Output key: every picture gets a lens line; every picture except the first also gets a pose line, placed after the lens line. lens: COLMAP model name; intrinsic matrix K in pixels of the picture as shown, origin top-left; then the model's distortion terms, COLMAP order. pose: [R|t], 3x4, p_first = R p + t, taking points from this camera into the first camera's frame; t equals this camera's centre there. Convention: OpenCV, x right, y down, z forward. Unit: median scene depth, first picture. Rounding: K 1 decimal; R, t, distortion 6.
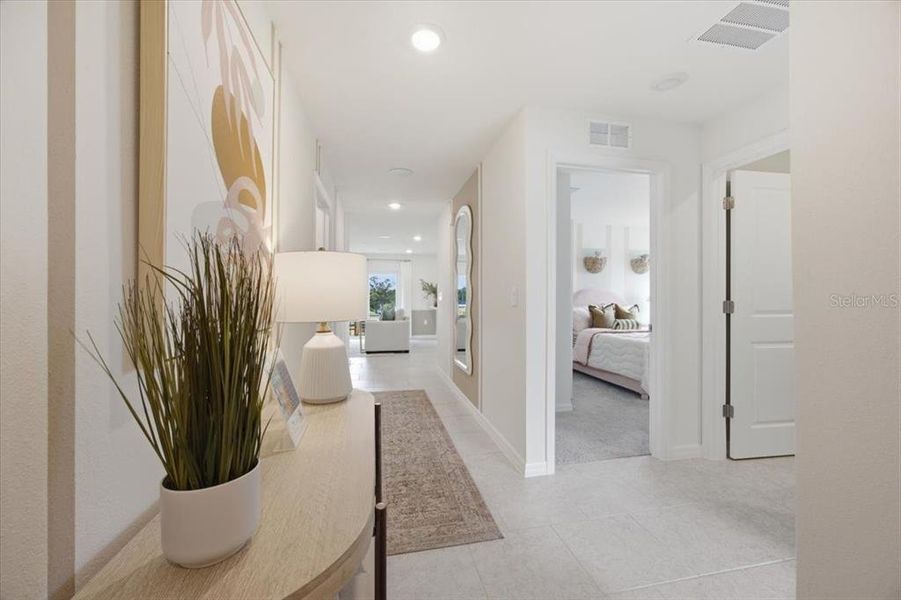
lens RADIAL K [[353.0, 0, 448.4], [0, 353.0, 299.6], [0, 0, 1]] dist [-0.018170, 0.002688]
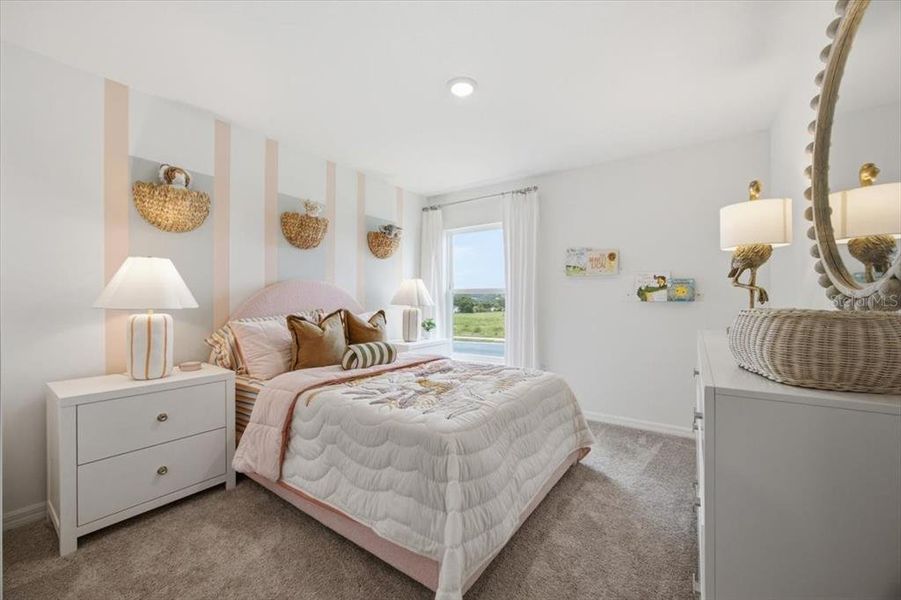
lens RADIAL K [[353.0, 0, 450.5], [0, 353.0, 299.6], [0, 0, 1]] dist [-0.018170, 0.002688]
pose [[0.717100, 0.000658, 0.696970, 0.245722], [0.002771, 0.999989, -0.003796, -0.000244], [-0.696965, 0.004654, 0.717090, 0.563601]]
